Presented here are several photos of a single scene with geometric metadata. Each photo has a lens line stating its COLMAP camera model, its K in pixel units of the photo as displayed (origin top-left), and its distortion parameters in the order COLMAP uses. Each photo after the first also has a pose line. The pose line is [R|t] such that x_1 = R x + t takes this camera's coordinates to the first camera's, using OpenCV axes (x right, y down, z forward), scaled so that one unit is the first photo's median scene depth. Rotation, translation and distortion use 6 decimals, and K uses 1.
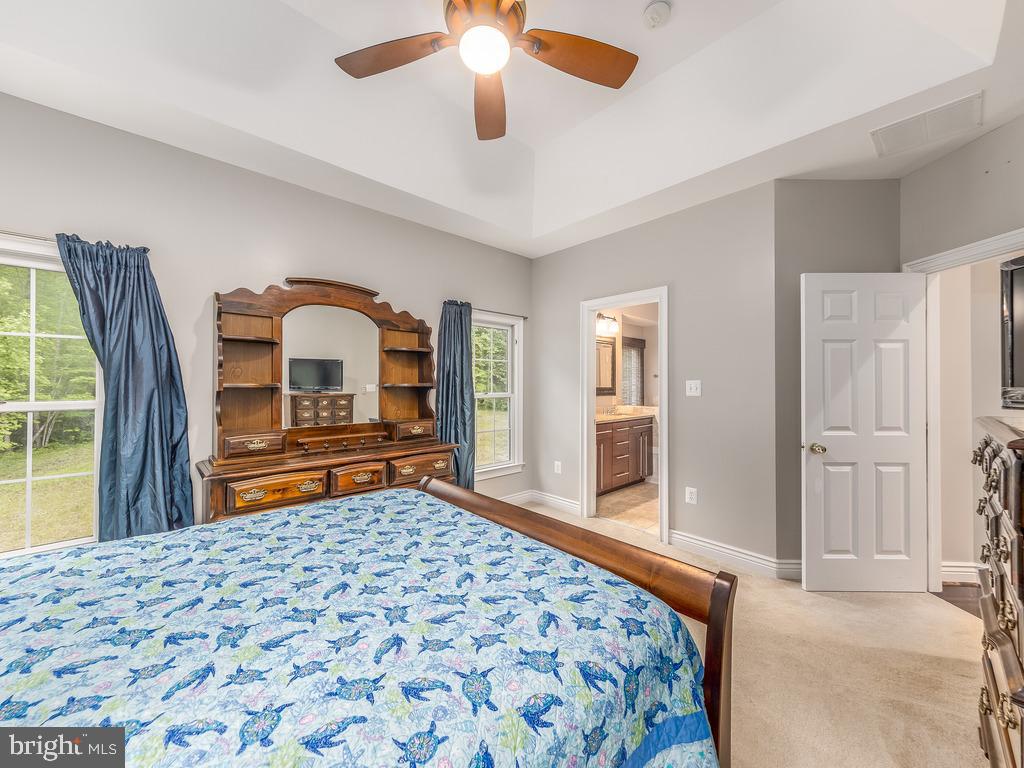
lens RADIAL K [[398.1, 0, 505.1], [0, 398.1, 384.1], [0, 0, 1]] dist [0.001259, 0.000269]
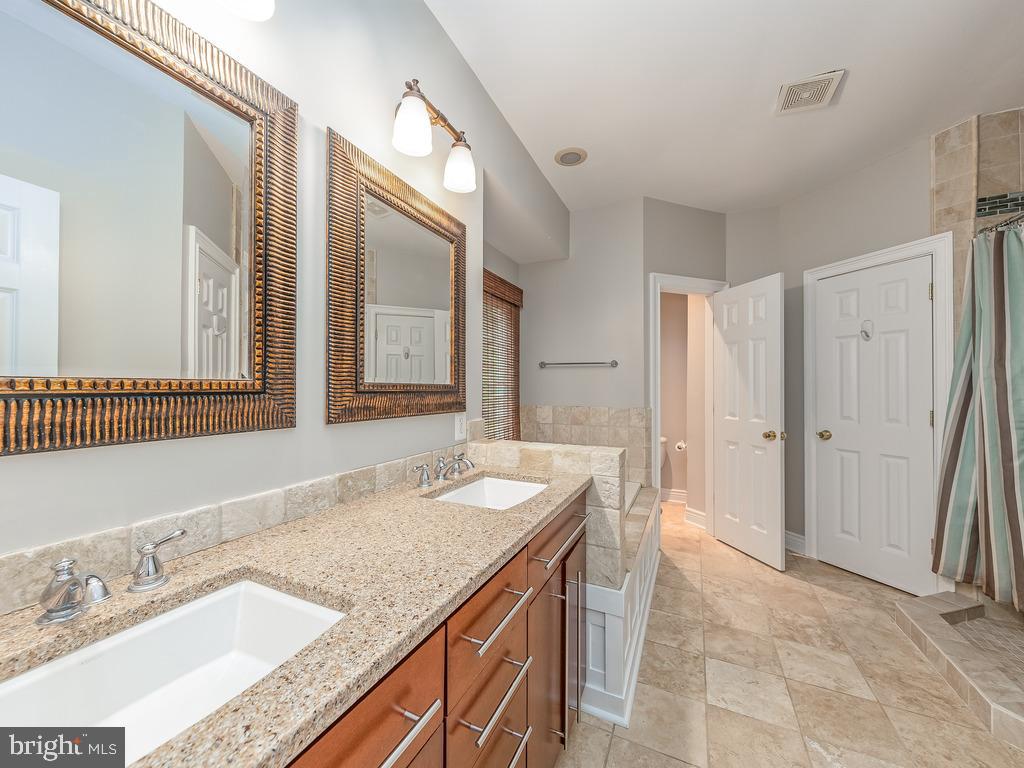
lens RADIAL K [[398.1, 0, 505.1], [0, 398.1, 384.1], [0, 0, 1]] dist [0.001259, 0.000269]
pose [[0.926657, 0.024937, 0.375080, 0.254493], [-0.023641, 0.999688, -0.008057, 0.012649], [-0.375164, -0.001401, 0.926958, 0.936522]]
